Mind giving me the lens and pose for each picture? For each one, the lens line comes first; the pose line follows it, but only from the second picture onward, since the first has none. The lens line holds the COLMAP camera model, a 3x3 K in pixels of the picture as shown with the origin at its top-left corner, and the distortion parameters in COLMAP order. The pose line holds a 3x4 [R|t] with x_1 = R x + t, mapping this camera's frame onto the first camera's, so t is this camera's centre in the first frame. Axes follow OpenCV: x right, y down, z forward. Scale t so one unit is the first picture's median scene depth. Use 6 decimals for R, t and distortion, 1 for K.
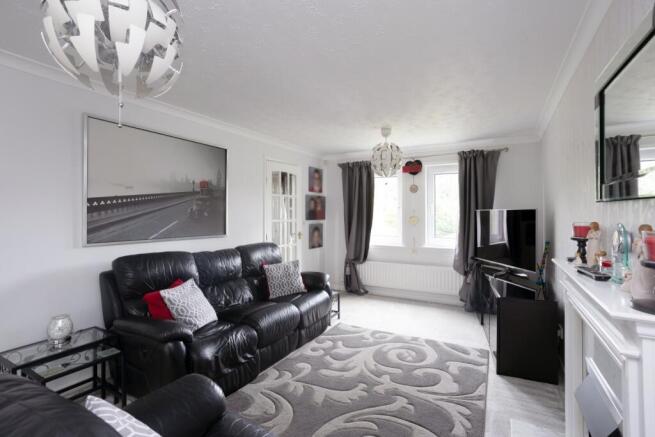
lens RADIAL K [[308.7, 0, 327.5], [0, 308.7, 218.5], [0, 0, 1]] dist [-0.055066, 0.000337]
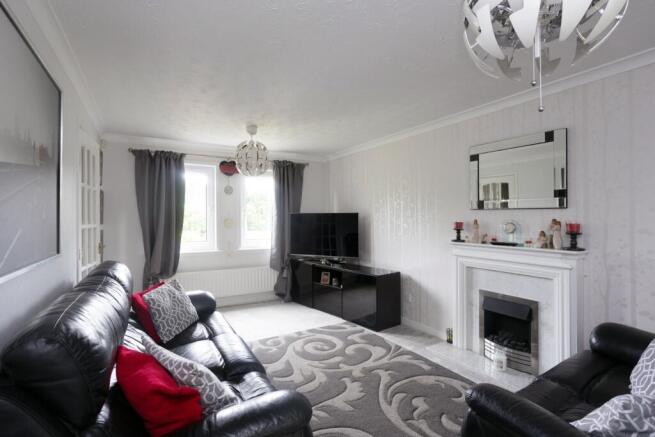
lens RADIAL K [[308.7, 0, 327.5], [0, 308.7, 218.5], [0, 0, 1]] dist [-0.055066, 0.000337]
pose [[0.500931, -0.003084, 0.865482, -0.590602], [0.014273, 0.999887, -0.004698, 0.000992], [-0.865369, 0.014706, 0.500919, 0.375762]]
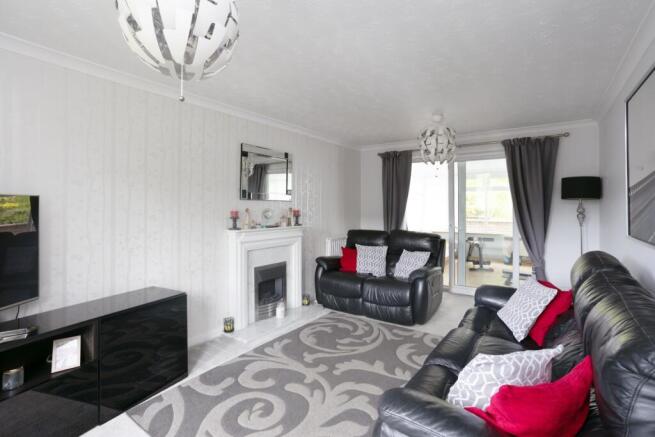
lens RADIAL K [[319.5, 0, 317.8], [0, 319.5, 207.0], [0, 0, 1]] dist [-0.000145, 0.000069]
pose [[-0.991752, -0.000946, 0.128164, 0.030737], [0.001198, 0.999861, 0.016651, -0.016470], [-0.128162, 0.016667, -0.991613, 1.486892]]
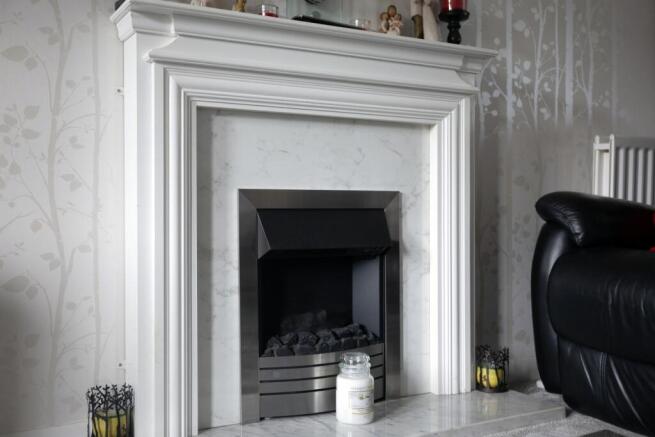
lens RADIAL K [[766.7, 0, 327.4], [0, 766.7, 202.4], [0, 0, 1]] dist [-0.011183, -0.012477]
pose [[-0.875598, -0.004762, 0.483016, 0.026591], [0.002235, 0.999901, 0.013909, 0.209766], [-0.483035, 0.013258, -0.875501, 0.937955]]
